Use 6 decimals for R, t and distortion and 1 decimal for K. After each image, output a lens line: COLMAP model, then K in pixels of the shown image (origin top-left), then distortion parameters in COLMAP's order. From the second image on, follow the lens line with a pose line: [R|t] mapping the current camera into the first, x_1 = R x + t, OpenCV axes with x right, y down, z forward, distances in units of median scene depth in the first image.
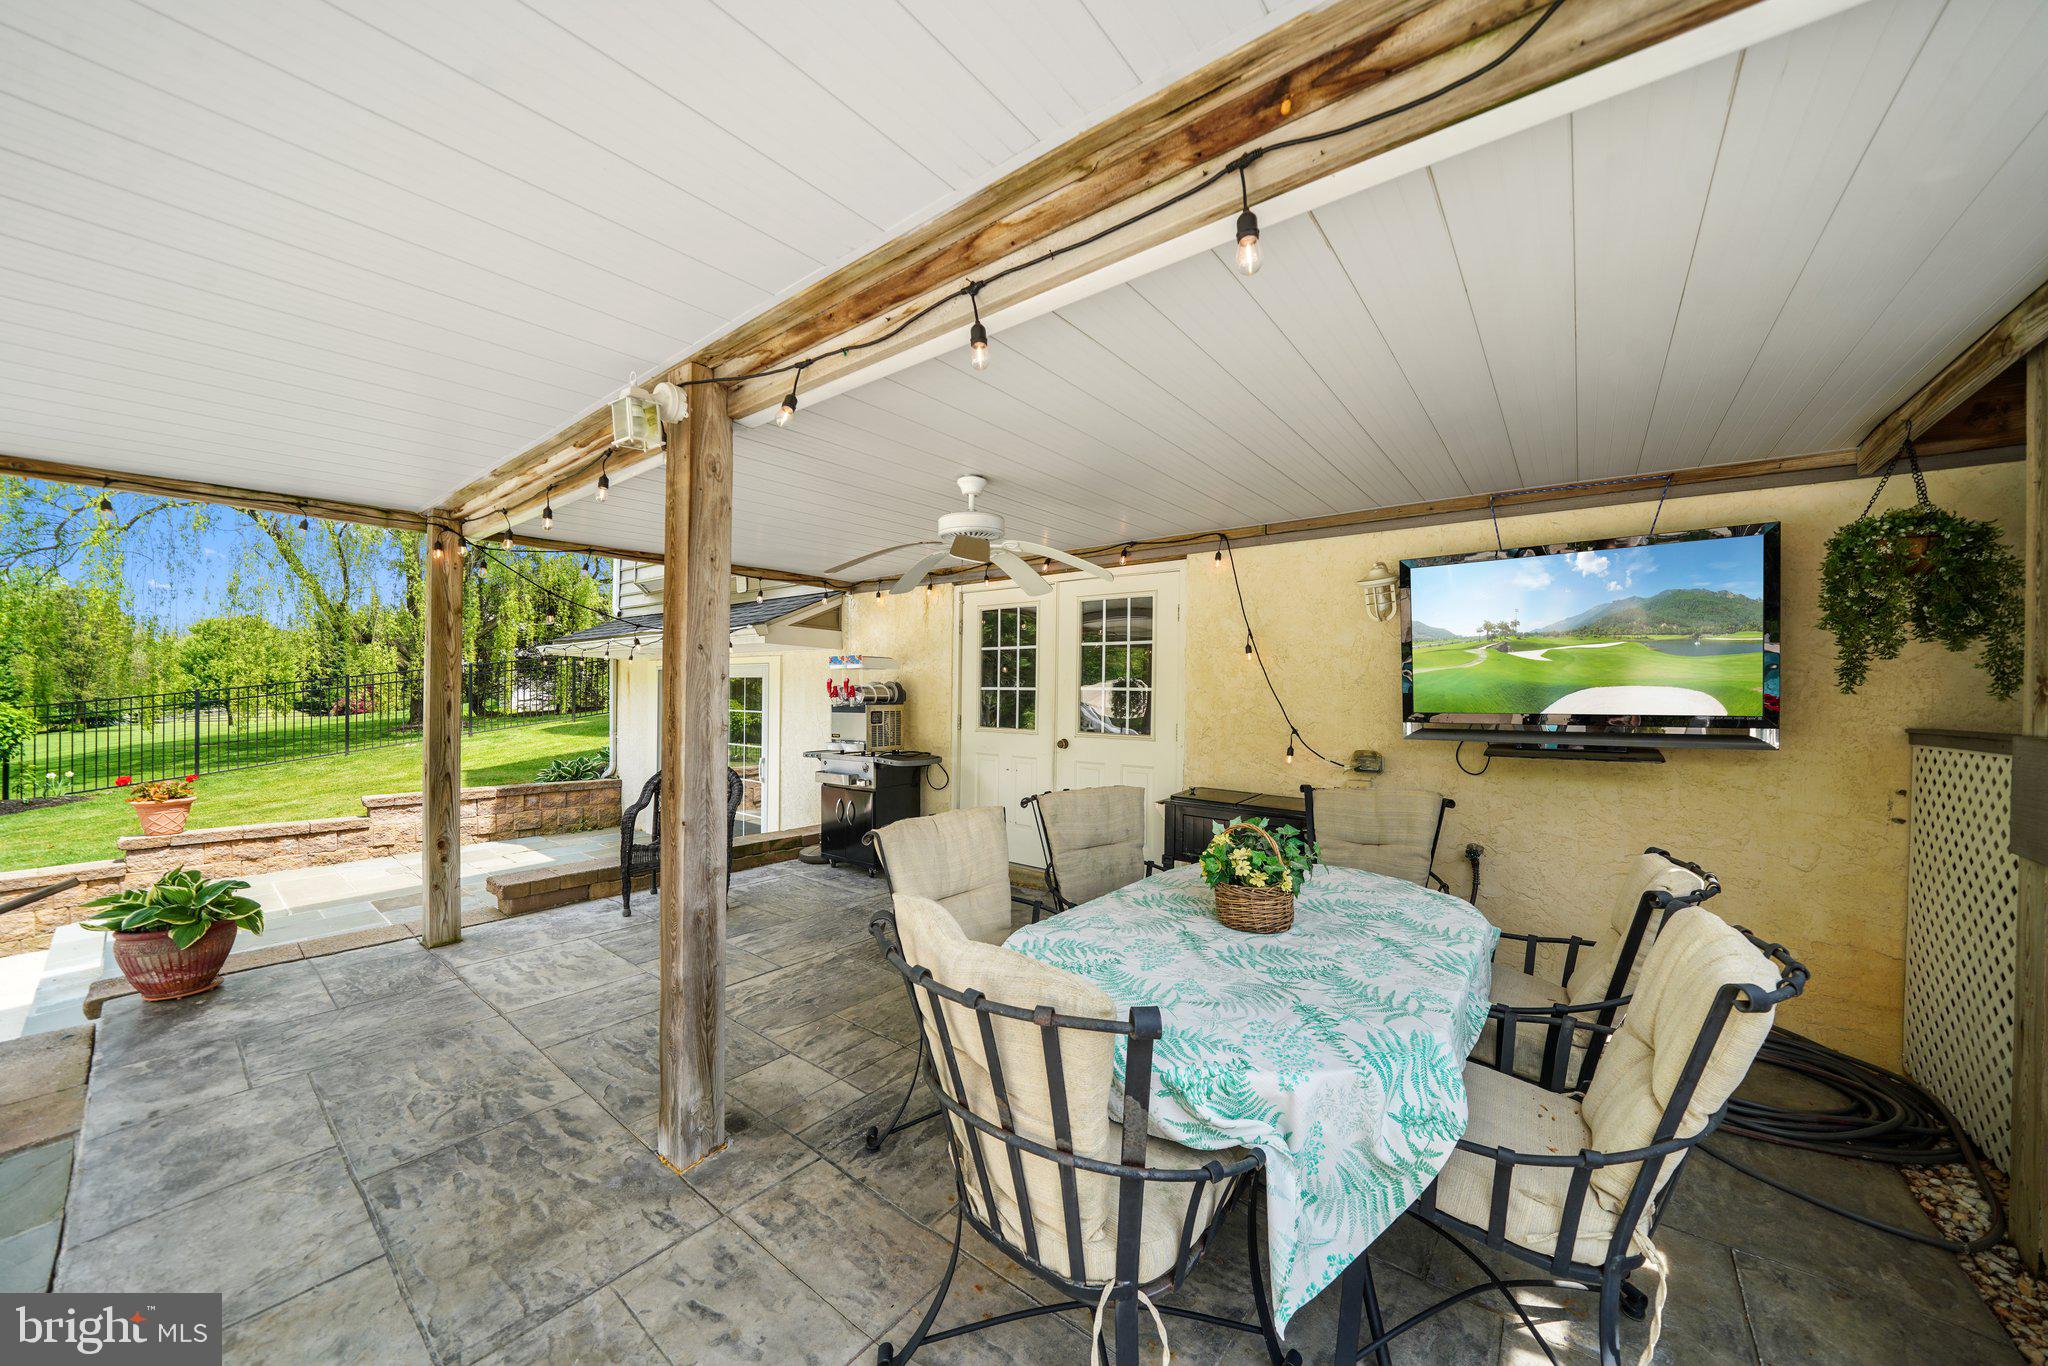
lens RADIAL K [[709.4, 0, 1025.0], [0, 709.4, 688.2], [0, 0, 1]] dist [-0.020156, 0.000525]
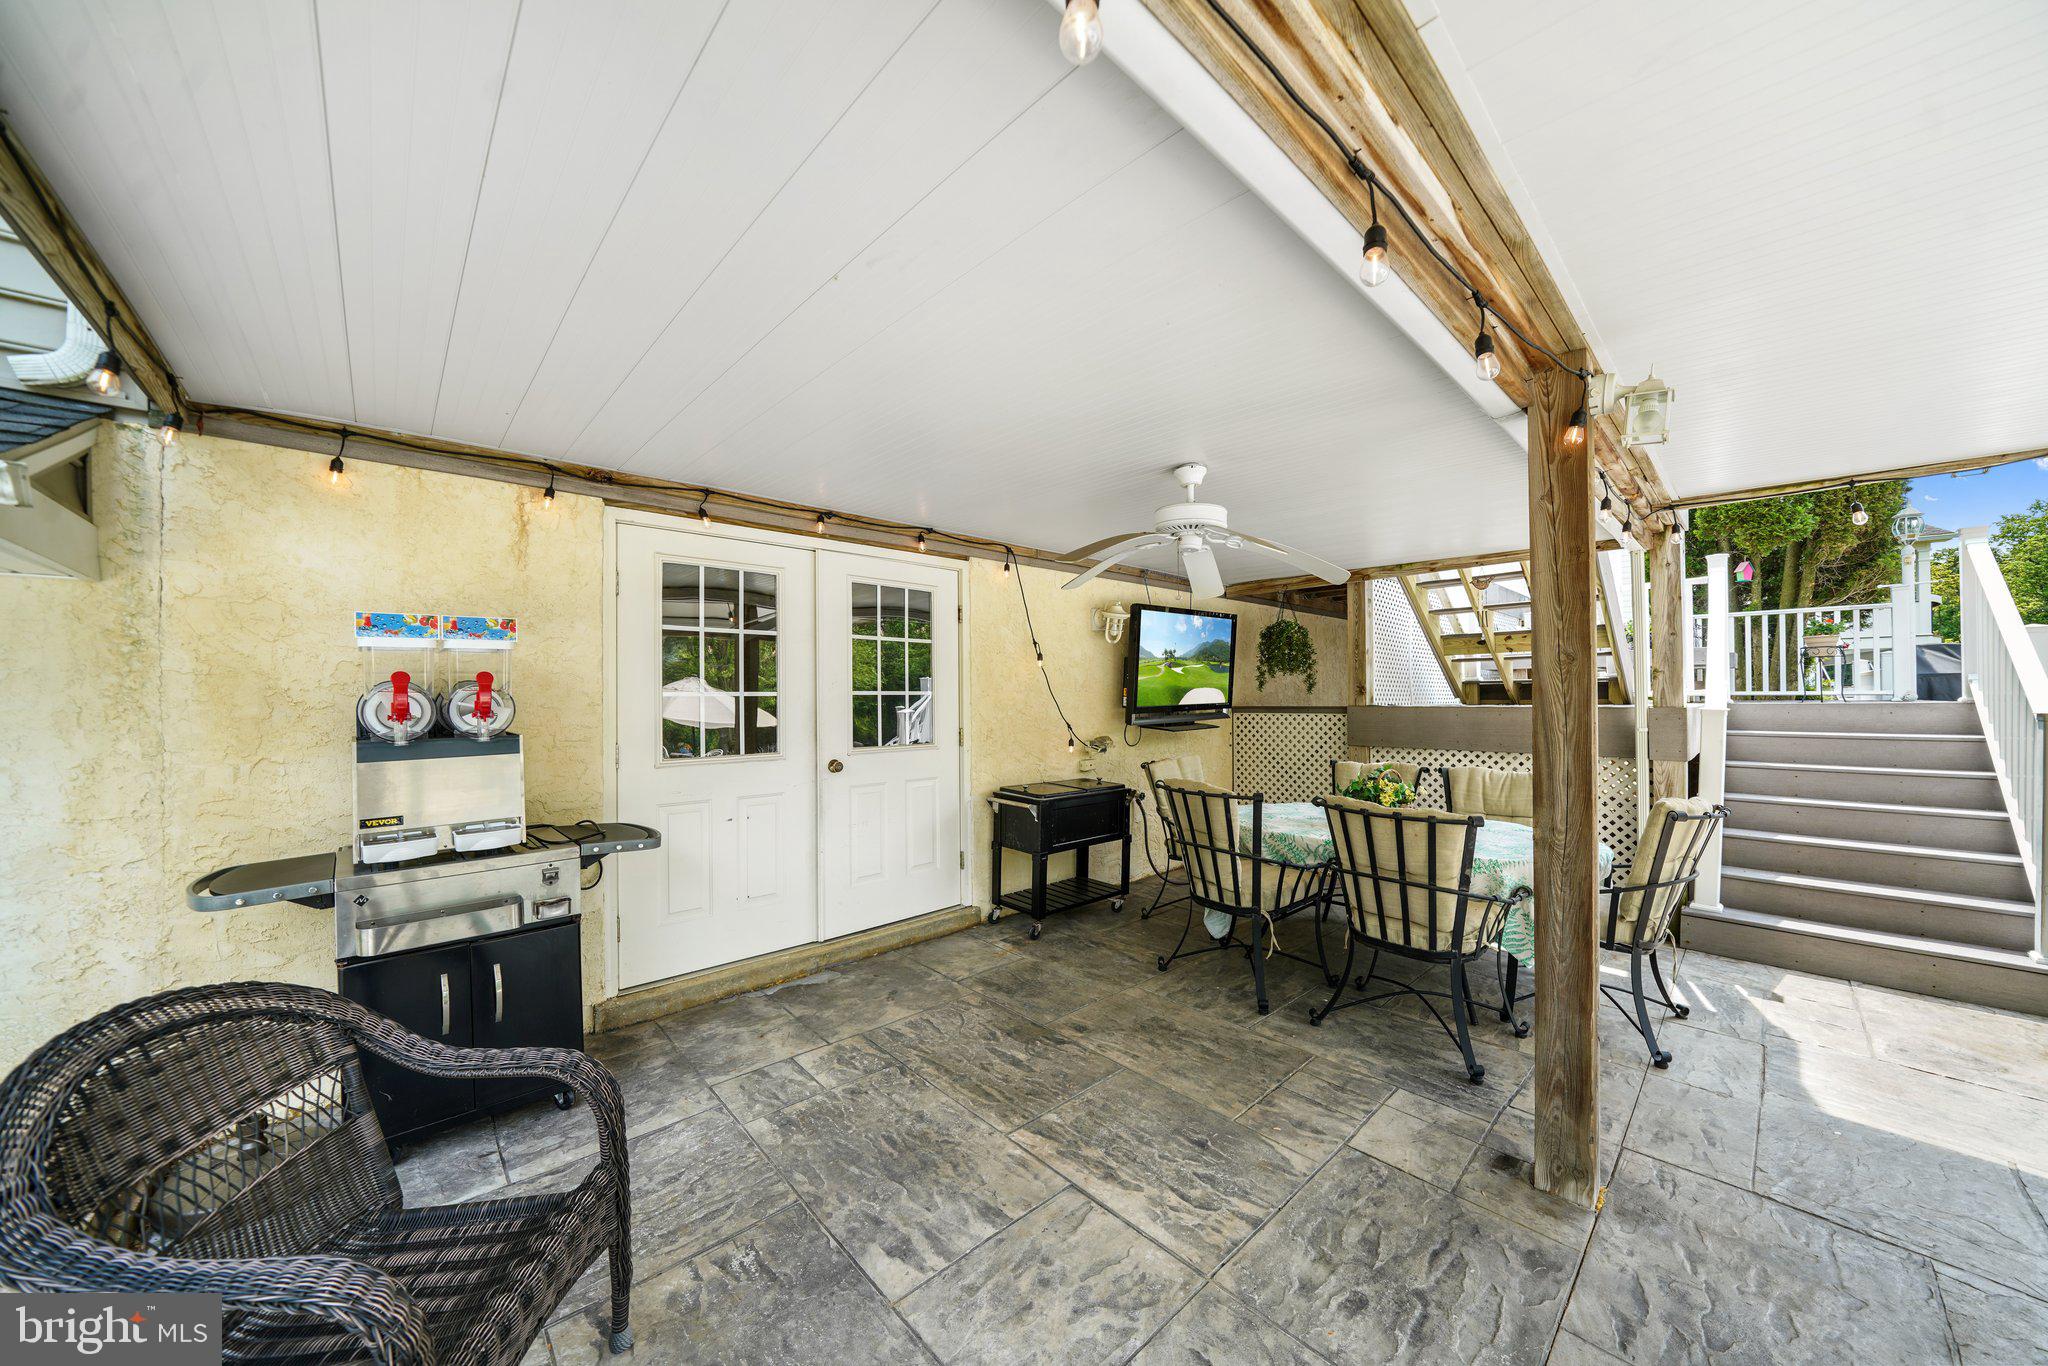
lens RADIAL K [[709.4, 0, 1025.1], [0, 709.4, 683.7], [0, 0, 1]] dist [-0.020156, 0.000525]
pose [[0.163706, 0.005096, 0.986496, -0.774212], [0.006070, 0.999963, -0.006173, -0.004465], [-0.986490, 0.006999, 0.163669, 0.799725]]
